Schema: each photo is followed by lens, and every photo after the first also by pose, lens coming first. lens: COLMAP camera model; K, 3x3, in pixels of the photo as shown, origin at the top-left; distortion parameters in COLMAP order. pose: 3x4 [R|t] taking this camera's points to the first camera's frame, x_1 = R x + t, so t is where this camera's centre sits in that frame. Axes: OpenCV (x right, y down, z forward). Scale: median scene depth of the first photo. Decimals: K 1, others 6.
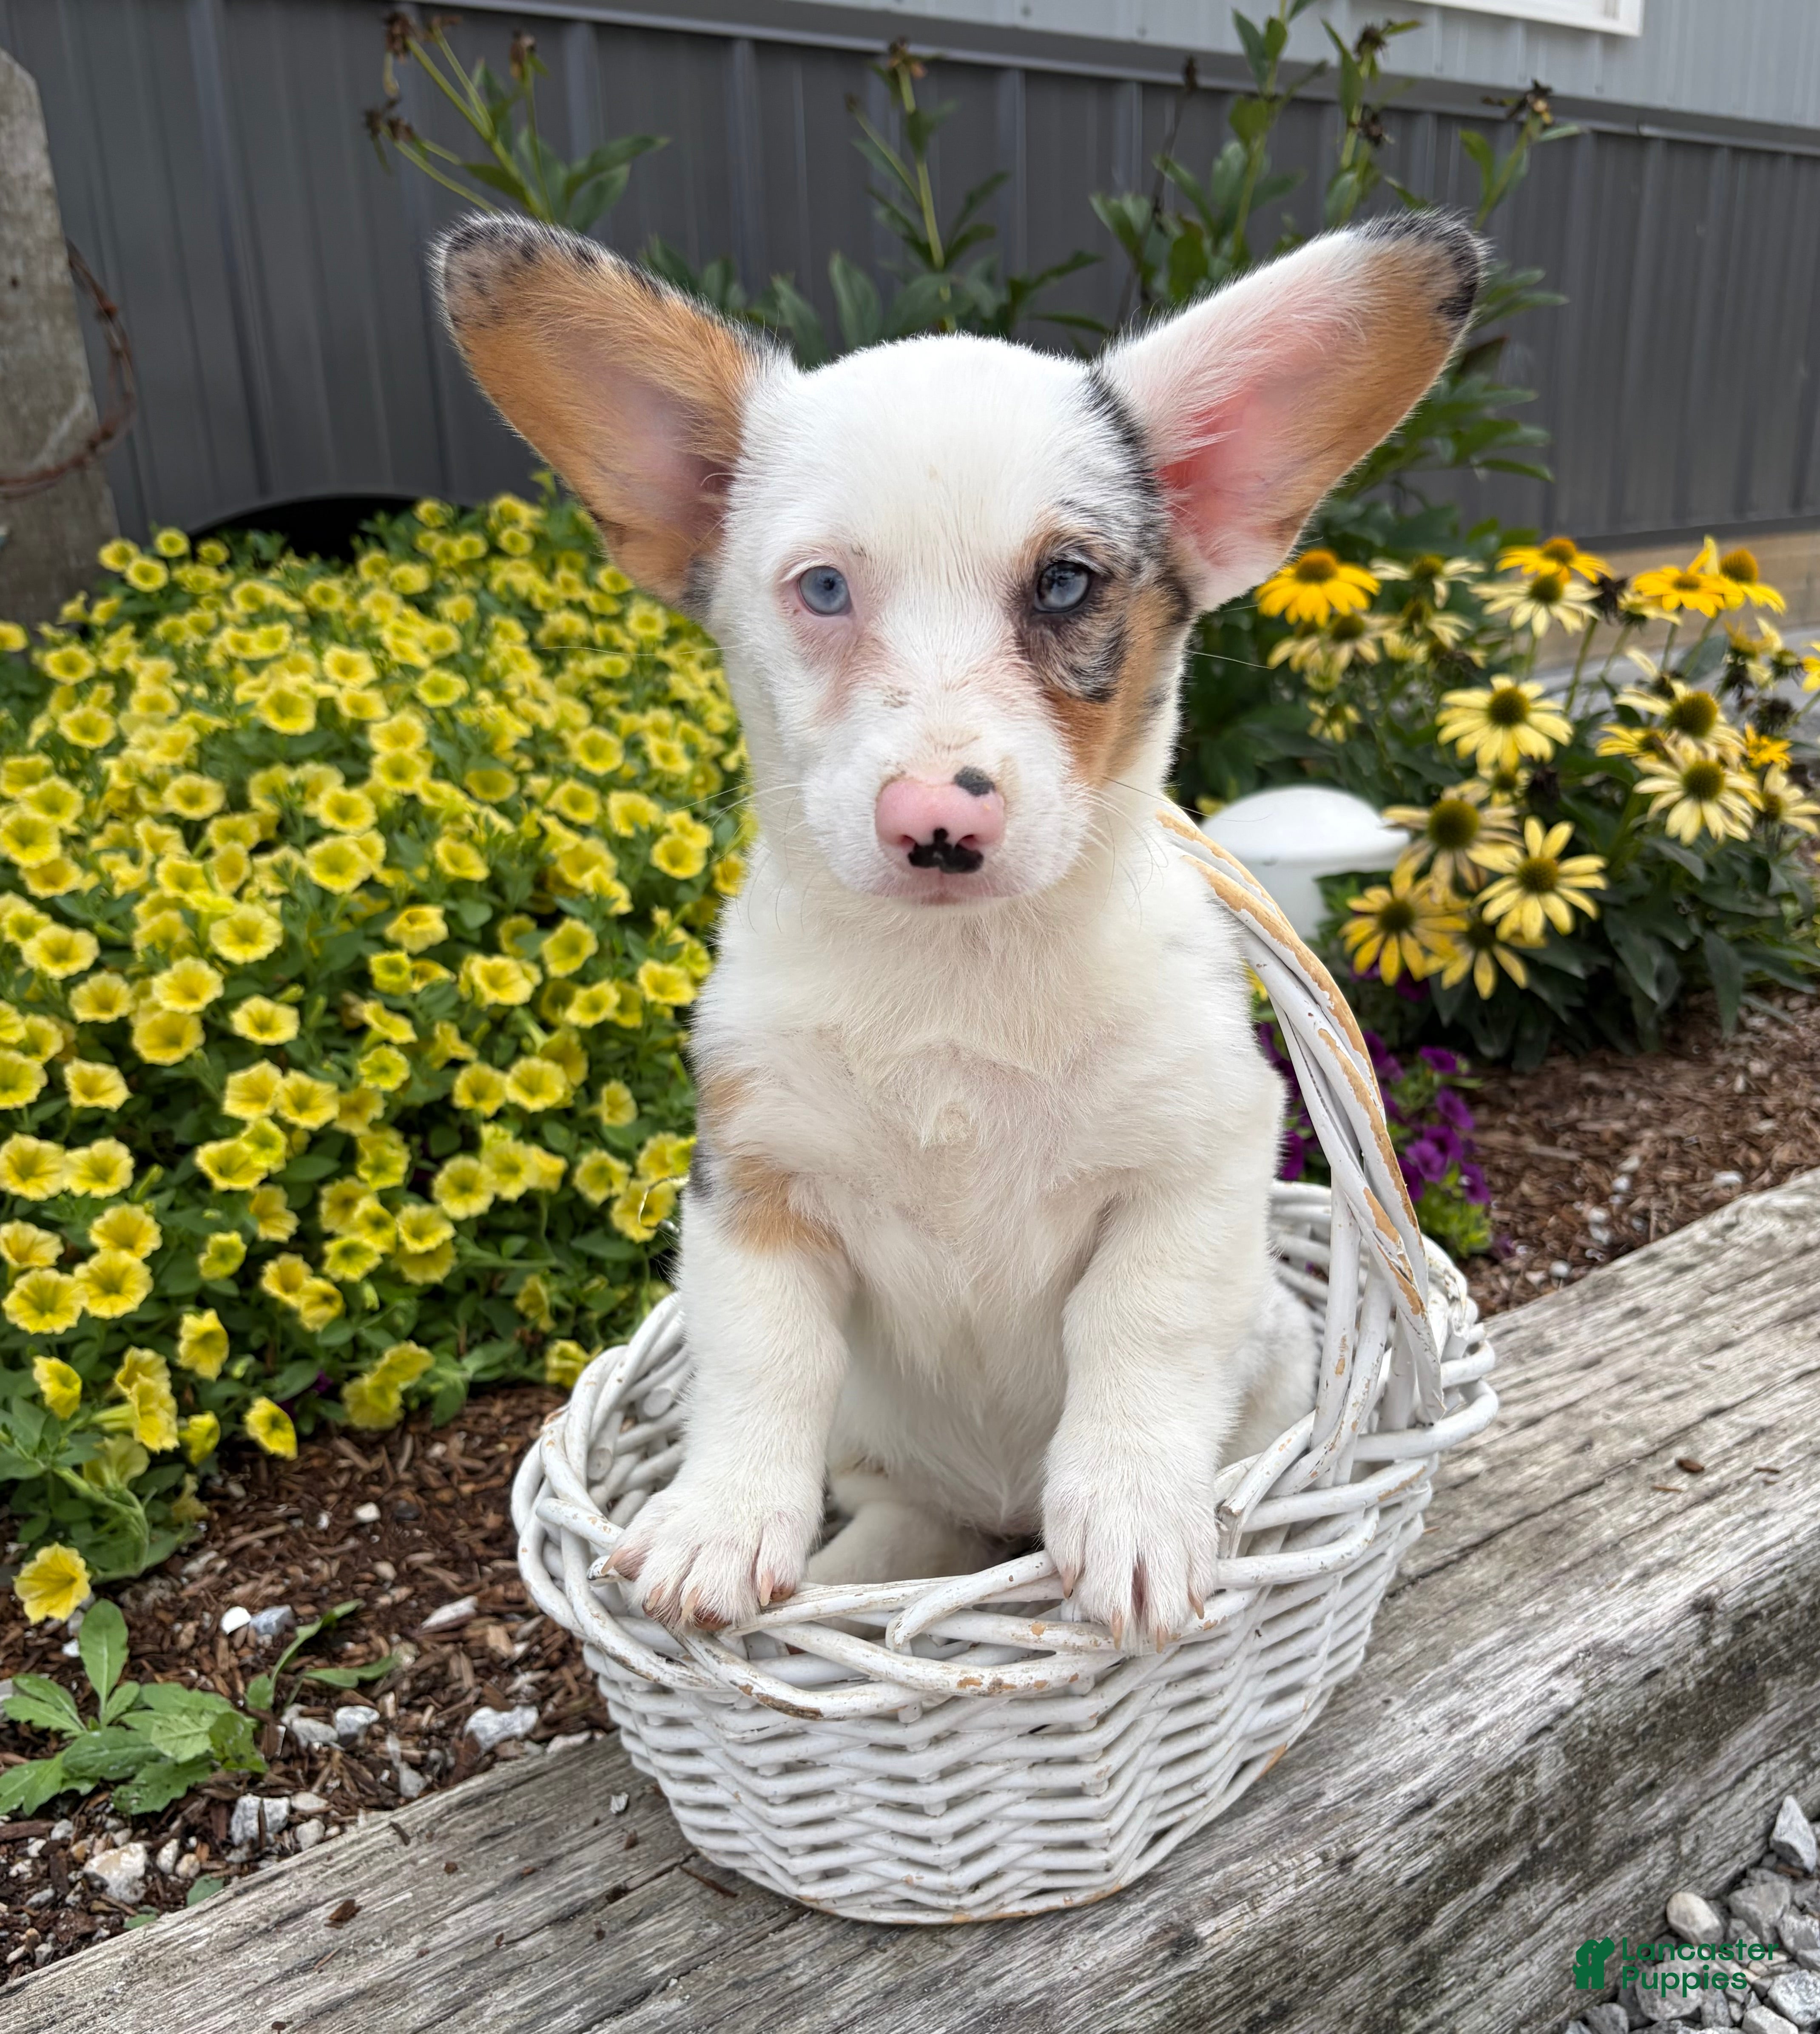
lens RADIAL K [[1855.0, 0, 953.5], [0, 1855.0, 1144.6], [0, 0, 1]] dist [-0.006534, -0.011496]
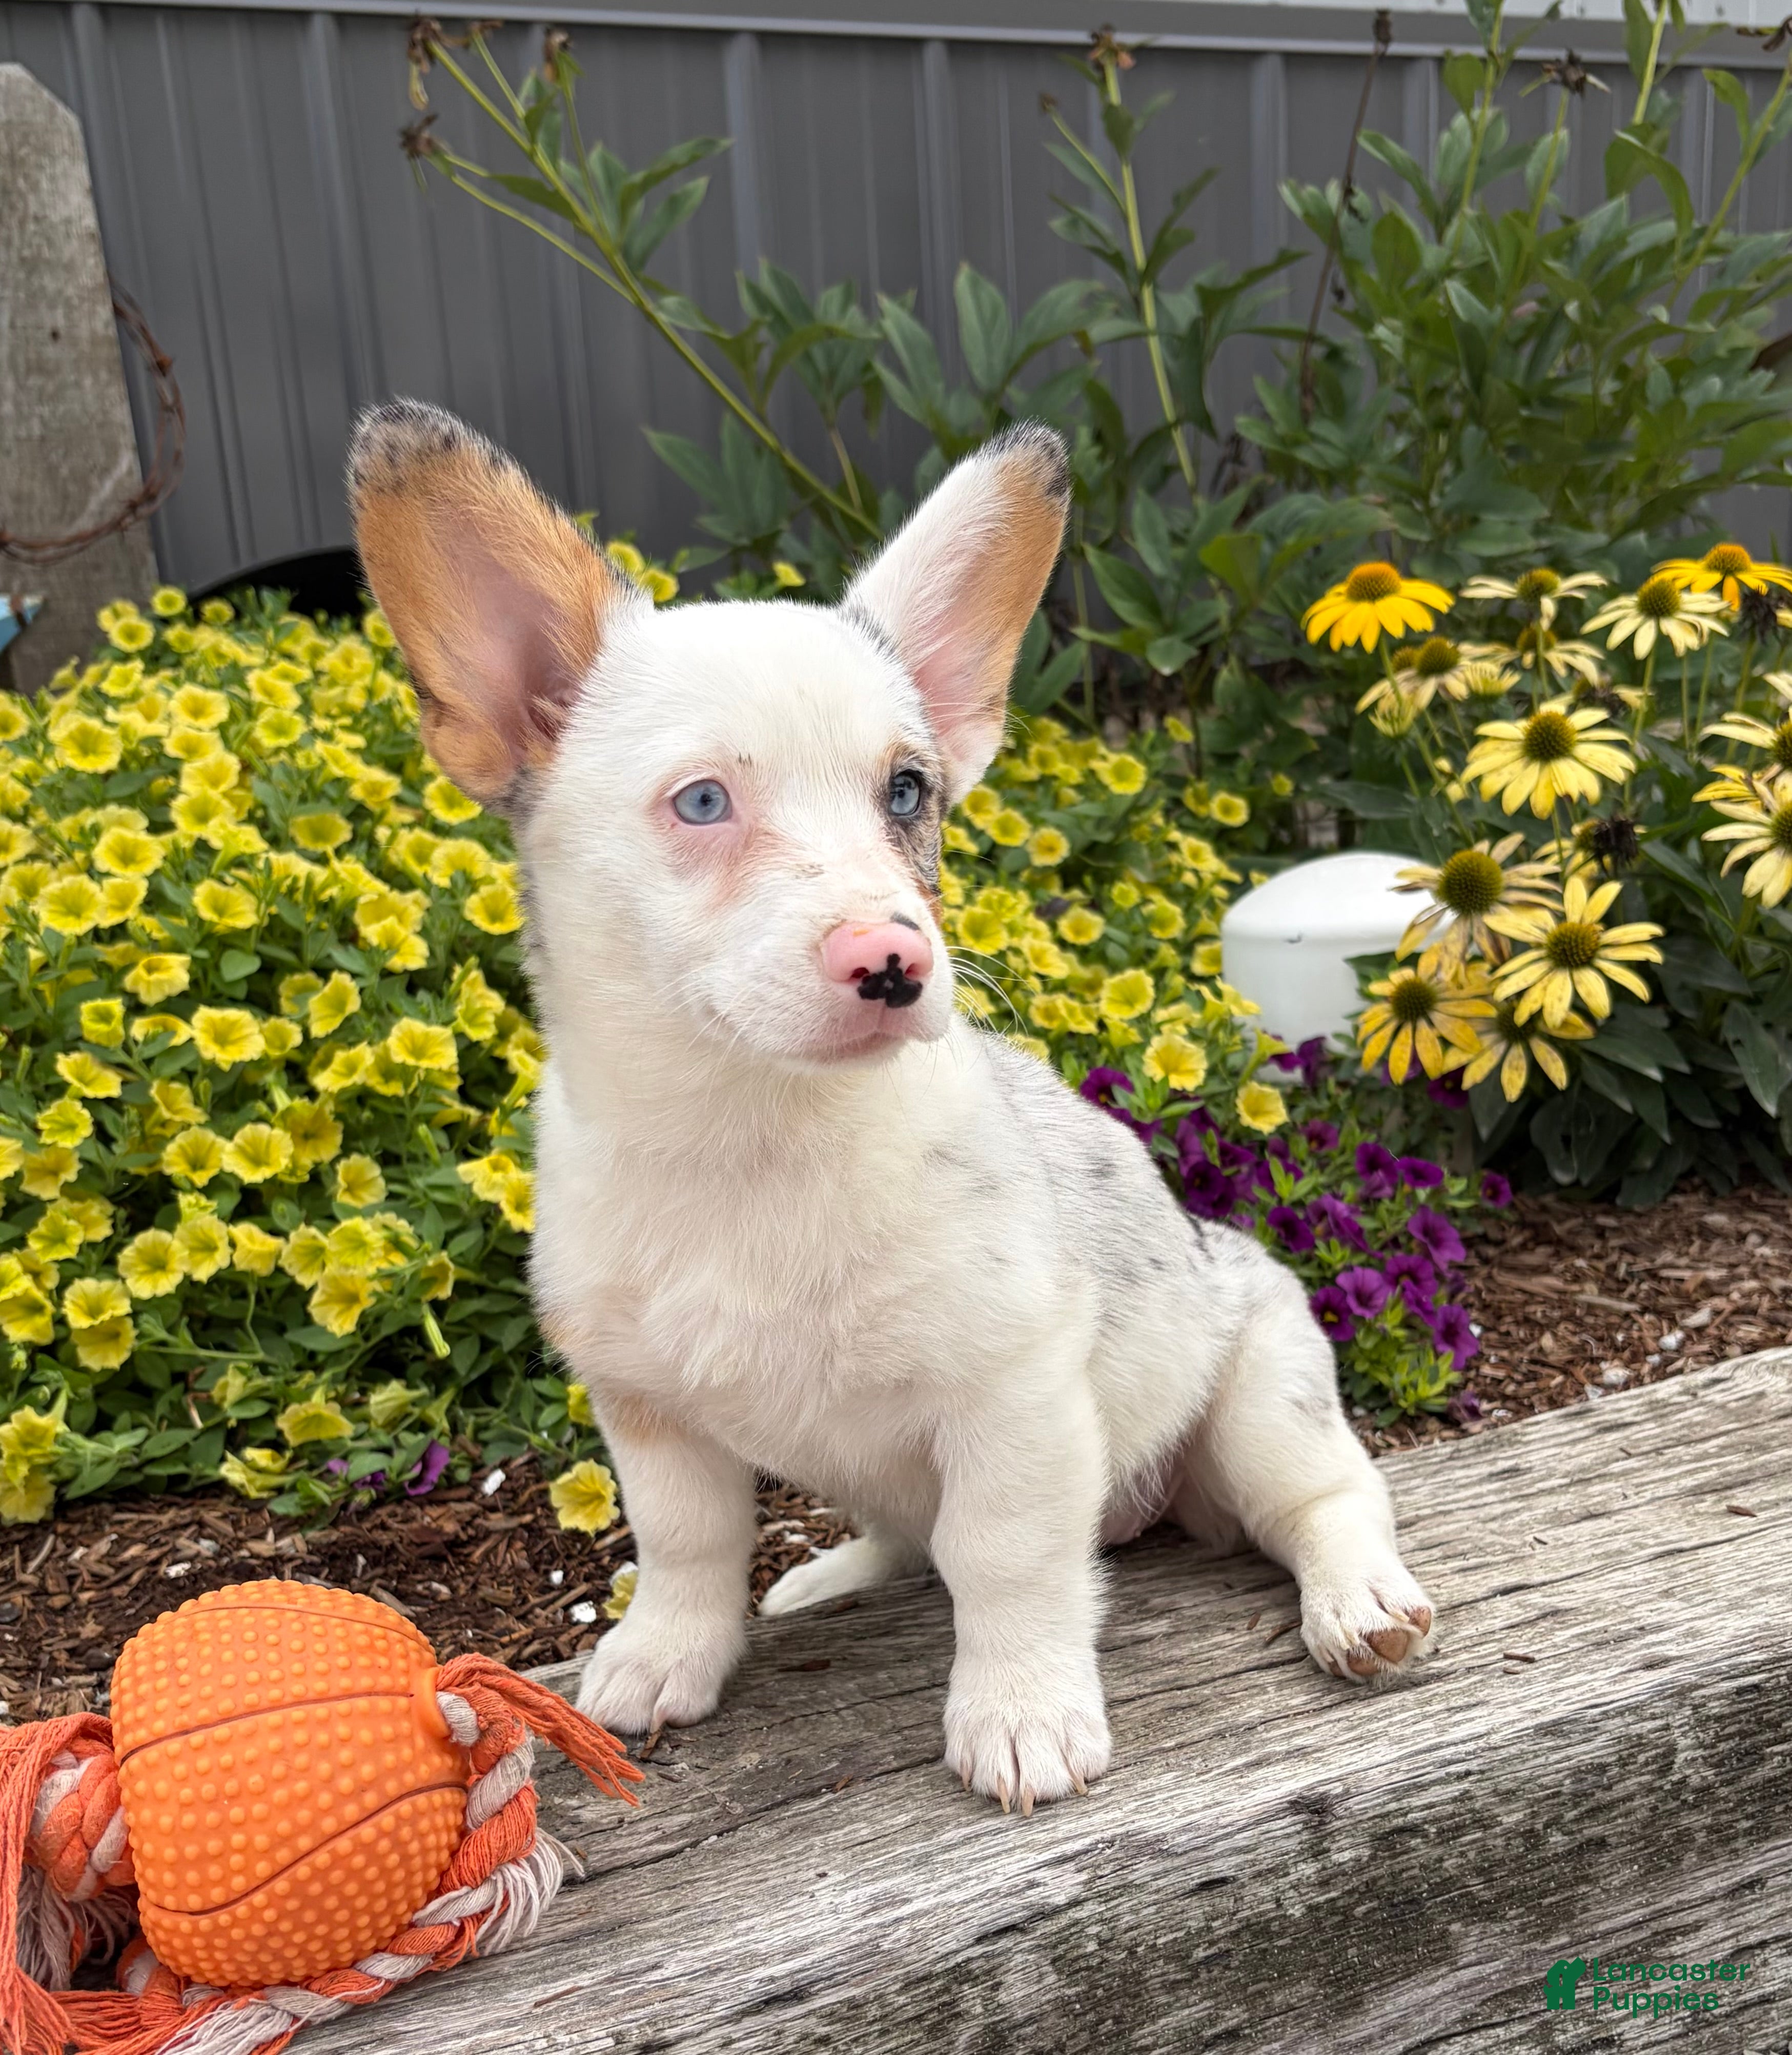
lens RADIAL K [[2215.3, 0, 901.6], [0, 2215.3, 1237.6], [0, 0, 1]] dist [-0.033336, 0.038970]
pose [[0.979943, 0.032196, -0.196659, 0.271838], [-0.042383, 0.997957, -0.047813, 0.043219], [0.194718, 0.055189, 0.979305, 0.037902]]
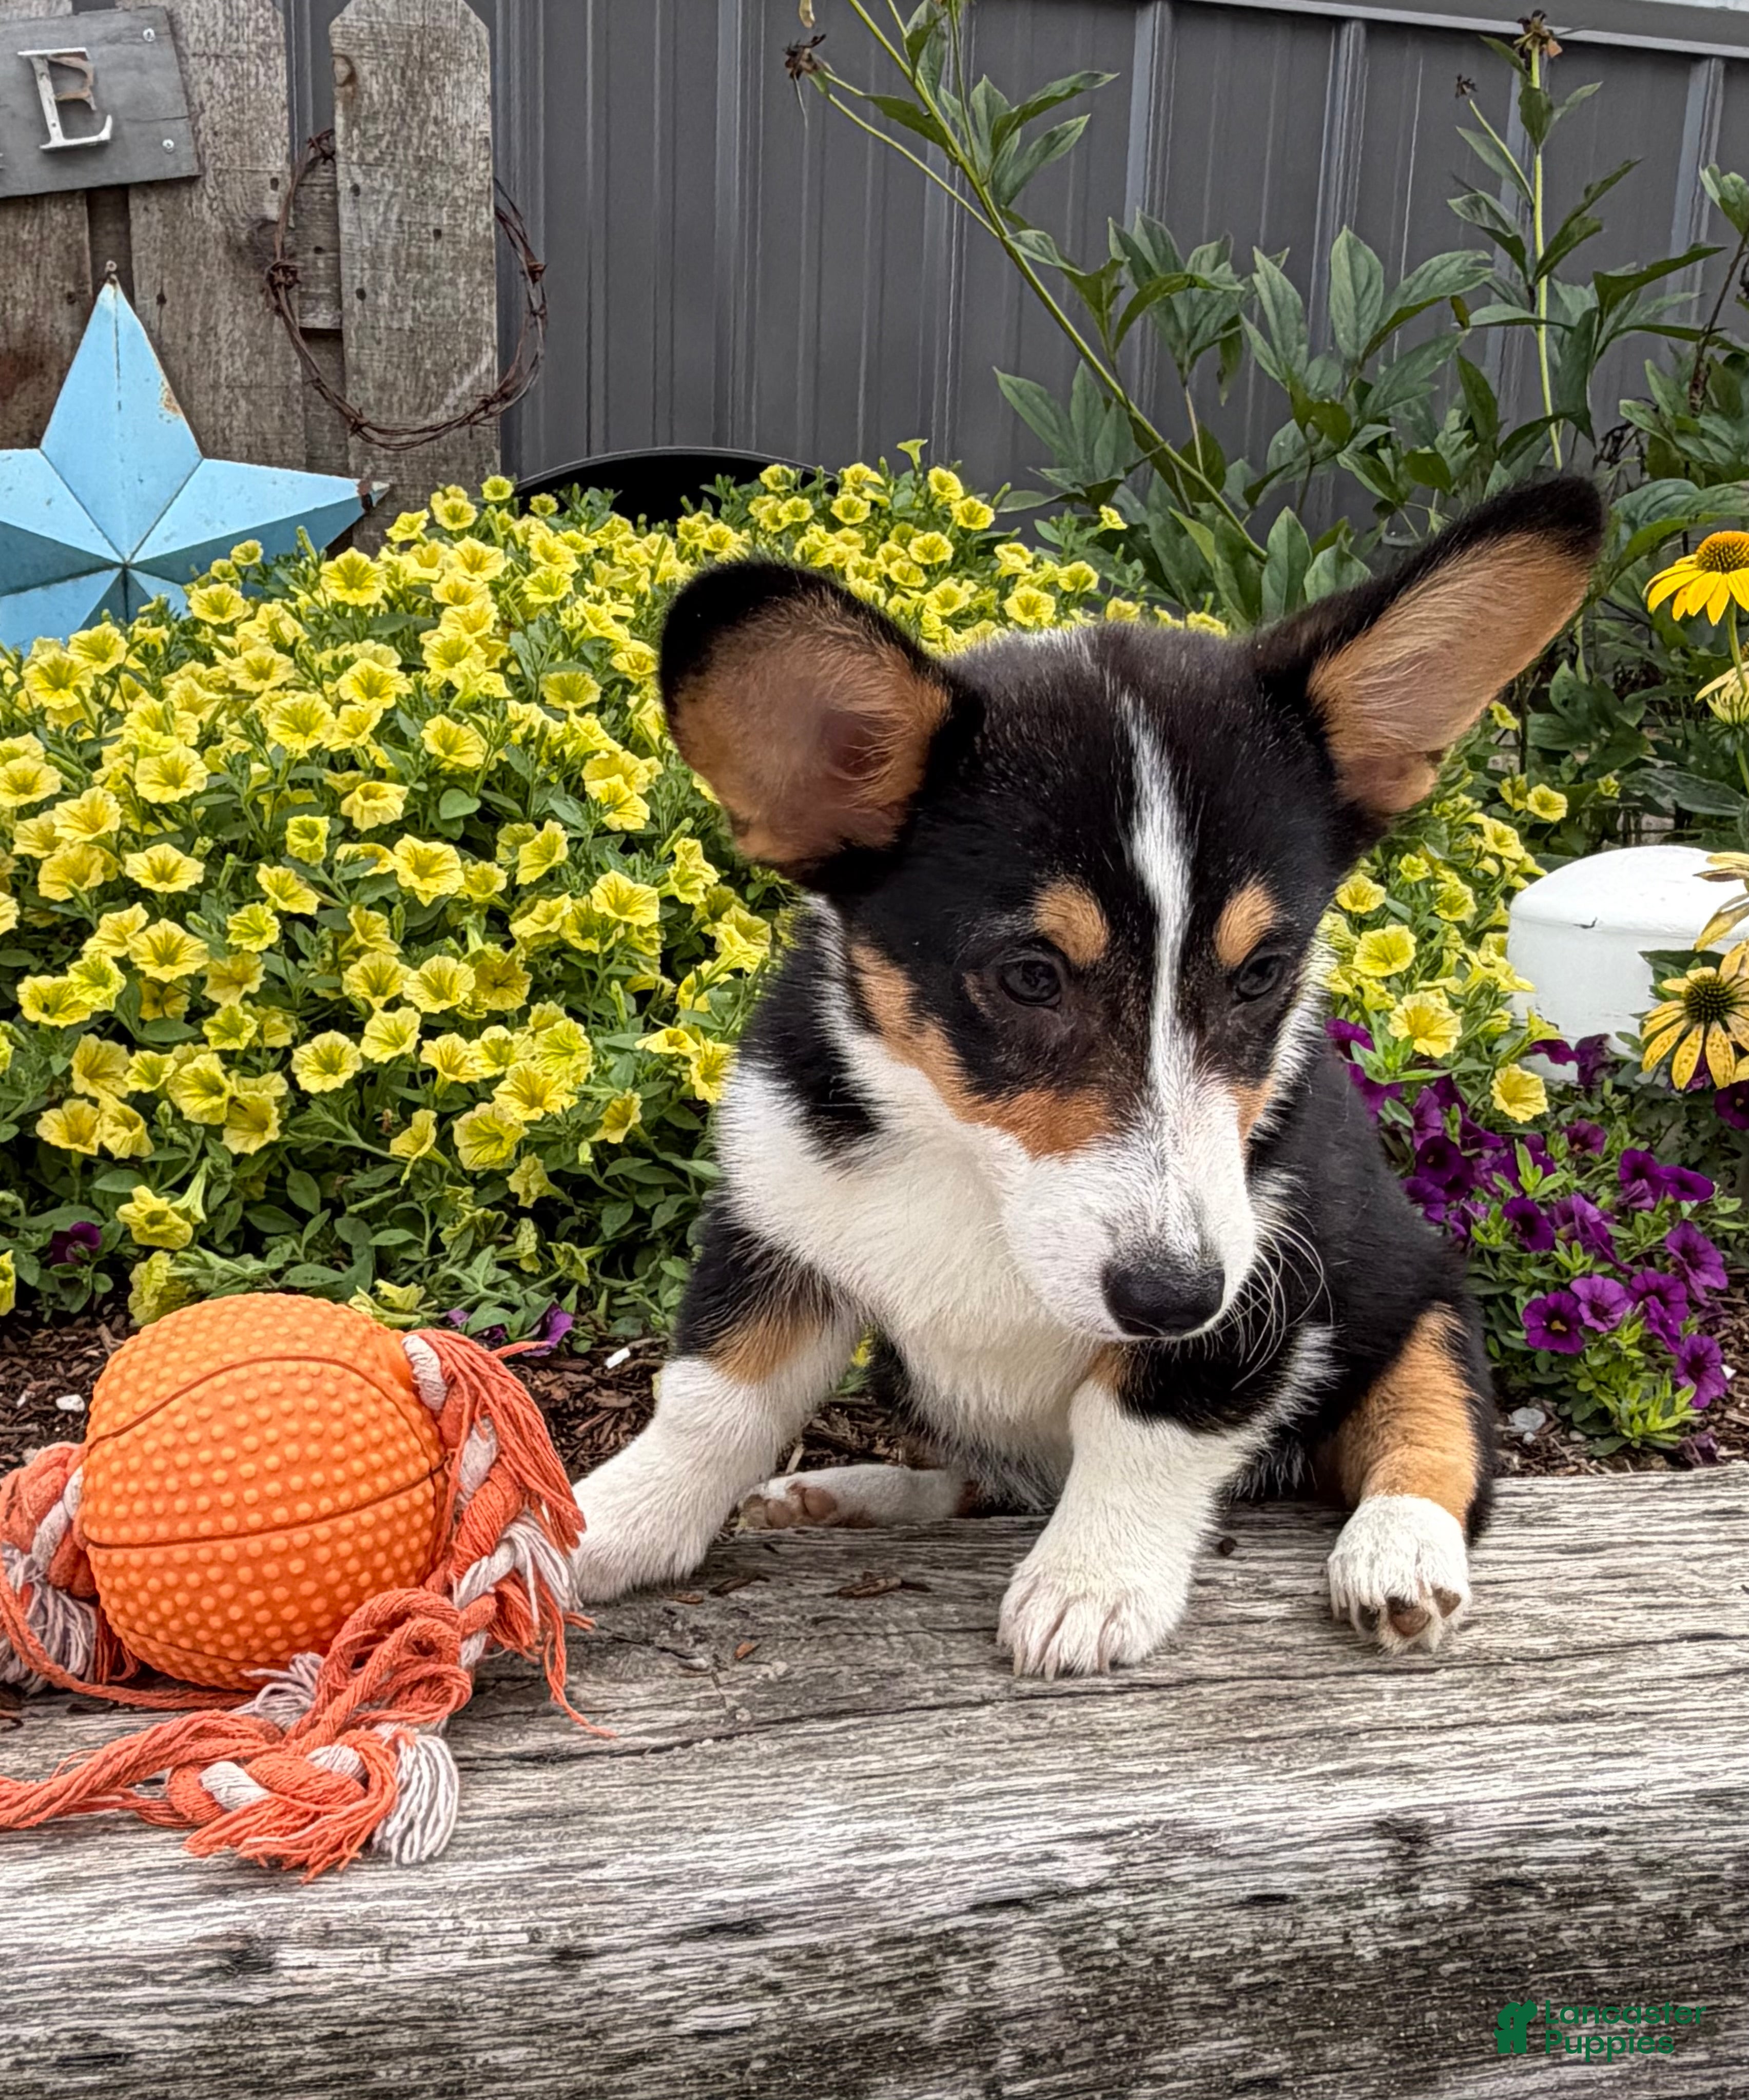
lens RADIAL K [[2222.6, 0, 807.9], [0, 2222.6, 1152.1], [0, 0, 1]] dist [-0.086272, 0.137873]
pose [[0.918298, 0.156804, -0.363513, 0.301660], [-0.192209, 0.979322, -0.063114, 0.069772], [0.346100, 0.127828, 0.929449, 0.122175]]
